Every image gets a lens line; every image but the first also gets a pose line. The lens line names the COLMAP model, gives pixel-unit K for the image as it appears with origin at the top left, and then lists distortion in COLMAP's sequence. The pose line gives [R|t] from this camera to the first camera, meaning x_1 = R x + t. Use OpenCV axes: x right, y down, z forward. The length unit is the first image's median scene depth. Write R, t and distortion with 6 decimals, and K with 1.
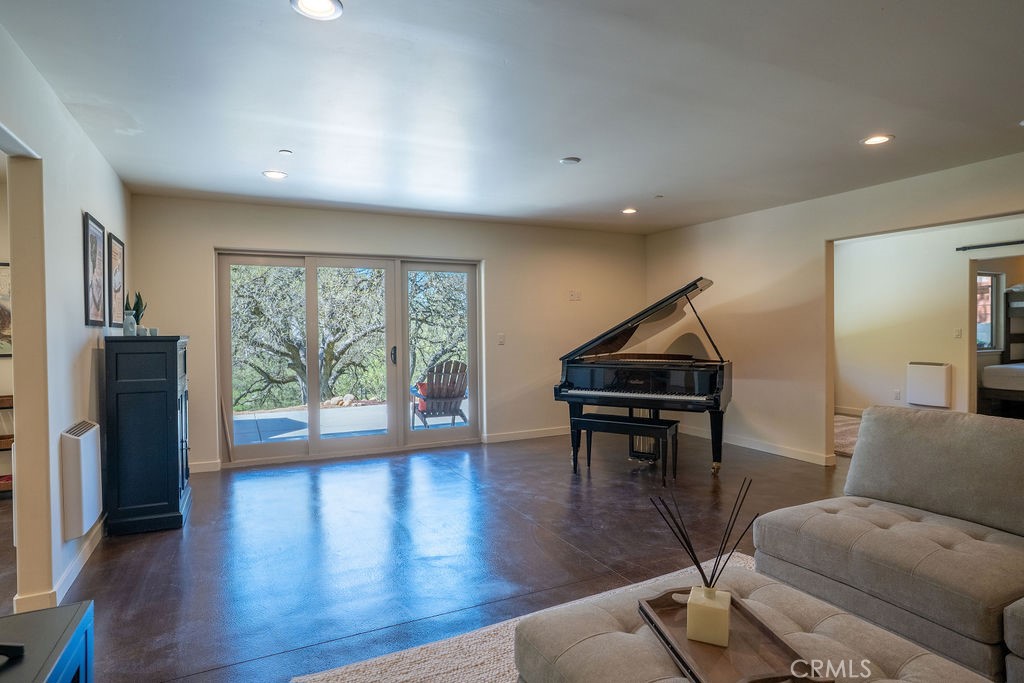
lens RADIAL K [[557.9, 0, 510.6], [0, 557.9, 341.1], [0, 0, 1]] dist [-0.049151, 0.033553]
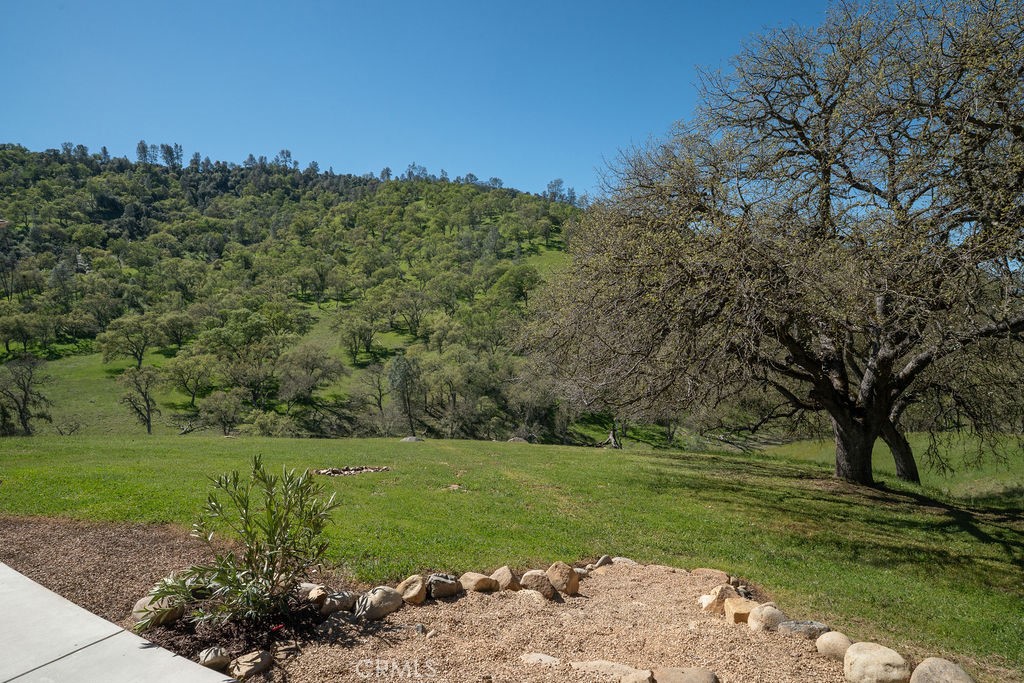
lens RADIAL K [[557.9, 0, 510.0], [0, 557.9, 339.3], [0, 0, 1]] dist [-0.049151, 0.033553]
pose [[0.599070, -0.021609, -0.800405, -0.103195], [0.011966, 0.999766, -0.018035, -0.010538], [0.800607, 0.001227, 0.599188, 0.348029]]
